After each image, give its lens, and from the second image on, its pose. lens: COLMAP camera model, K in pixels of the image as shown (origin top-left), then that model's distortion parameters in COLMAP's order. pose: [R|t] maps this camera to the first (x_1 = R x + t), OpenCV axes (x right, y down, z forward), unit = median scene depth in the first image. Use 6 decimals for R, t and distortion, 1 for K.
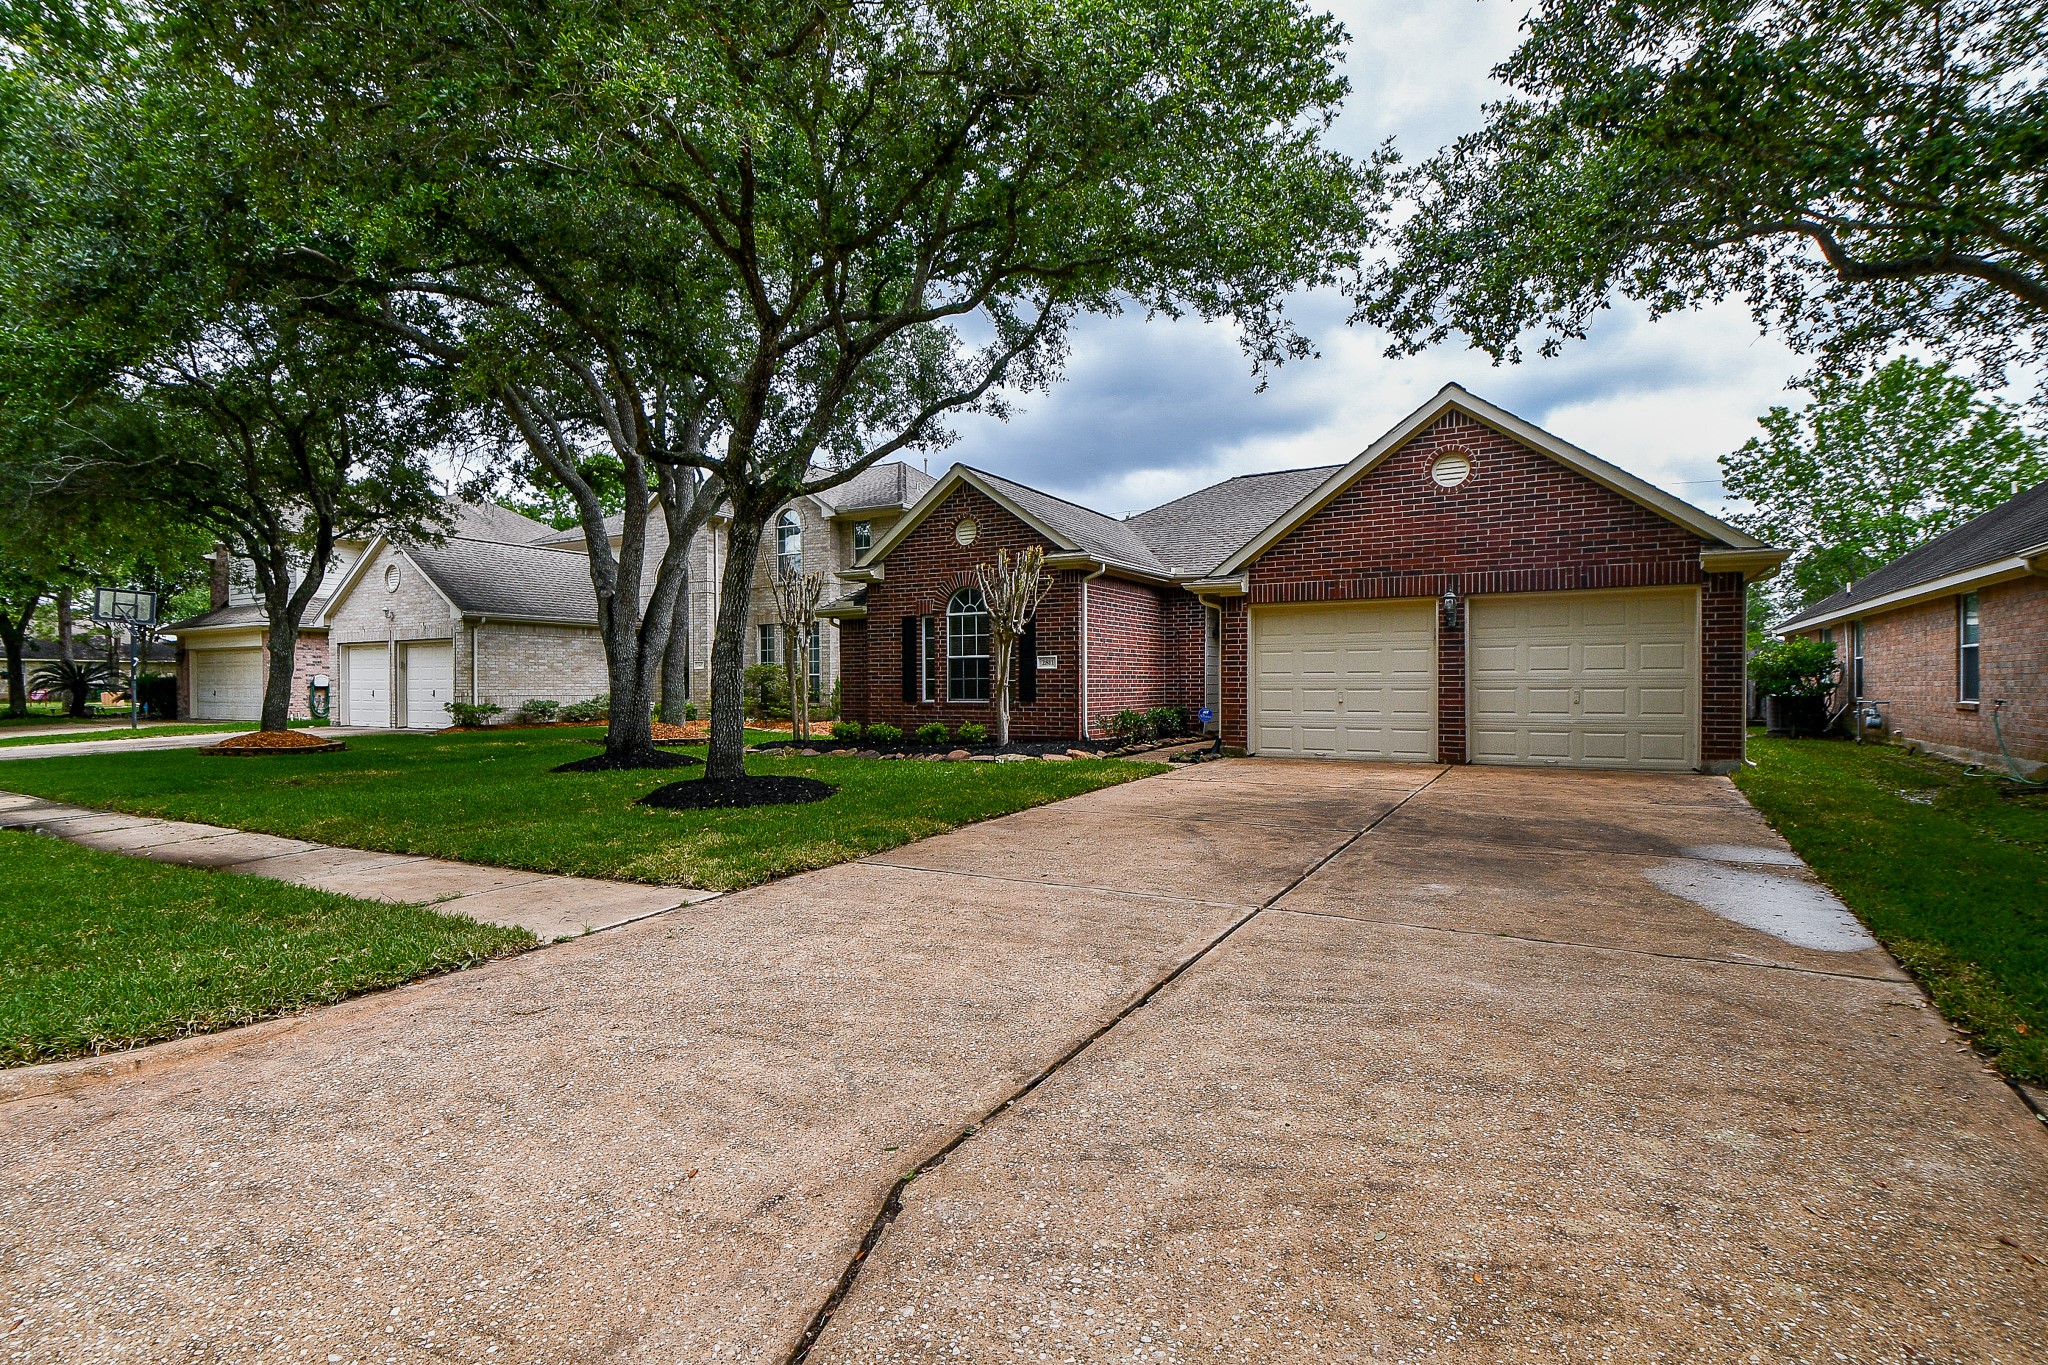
lens RADIAL K [[980.1, 0, 1031.2], [0, 980.1, 684.9], [0, 0, 1]] dist [-0.000504, -0.015974]
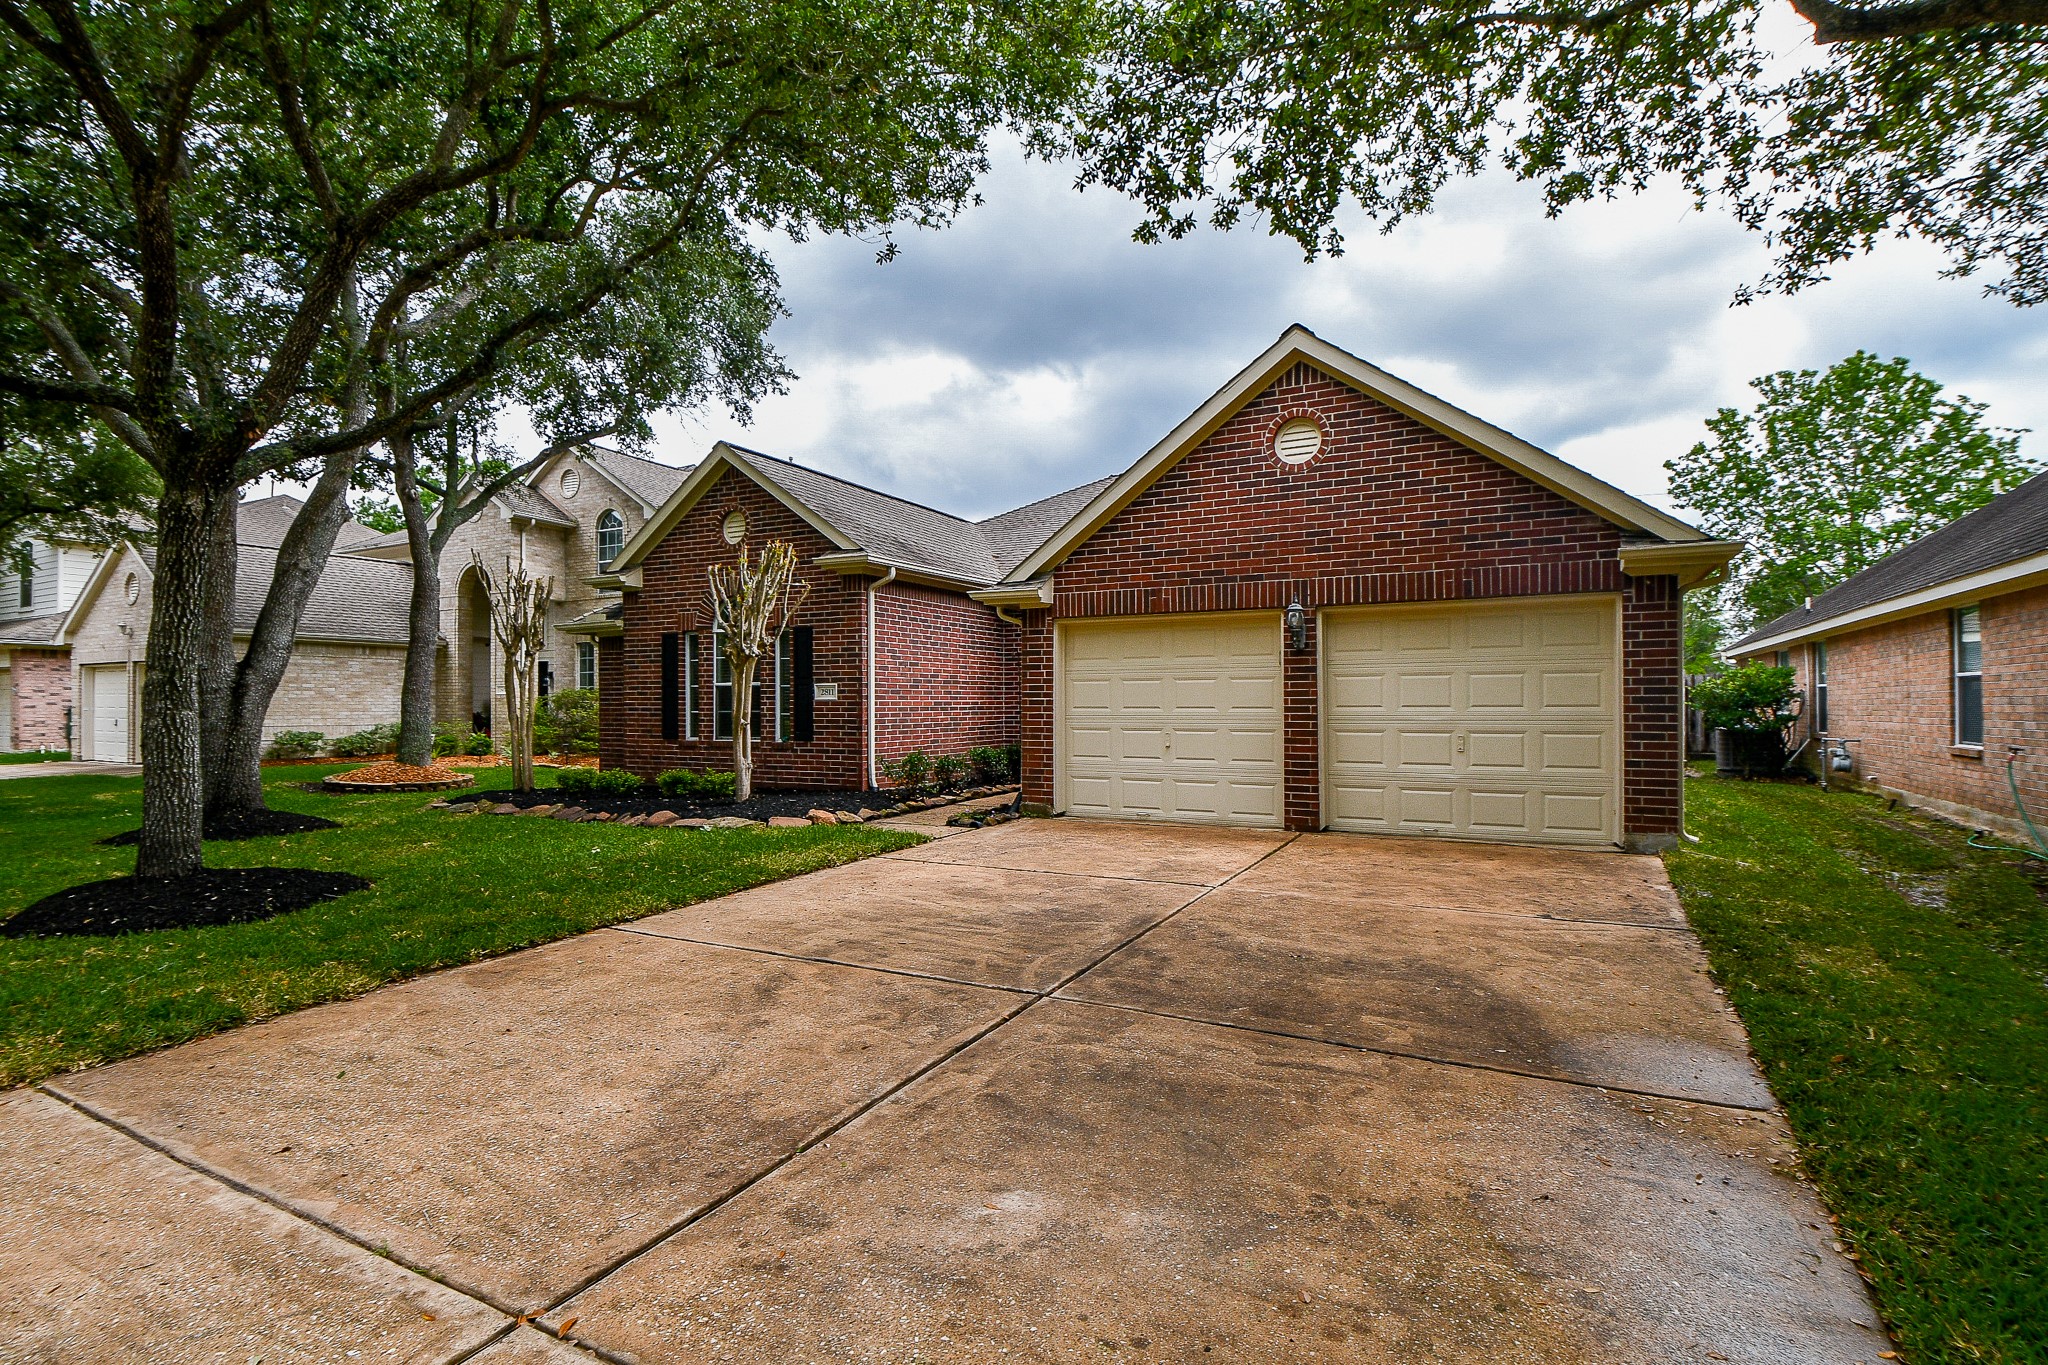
lens RADIAL K [[980.1, 0, 1027.3], [0, 980.1, 690.2], [0, 0, 1]] dist [-0.000504, -0.015974]
pose [[0.999548, 0.000987, 0.030052, 0.182276], [-0.000584, 0.999910, -0.013406, -0.016210], [-0.030062, 0.013382, 0.999458, 0.235577]]
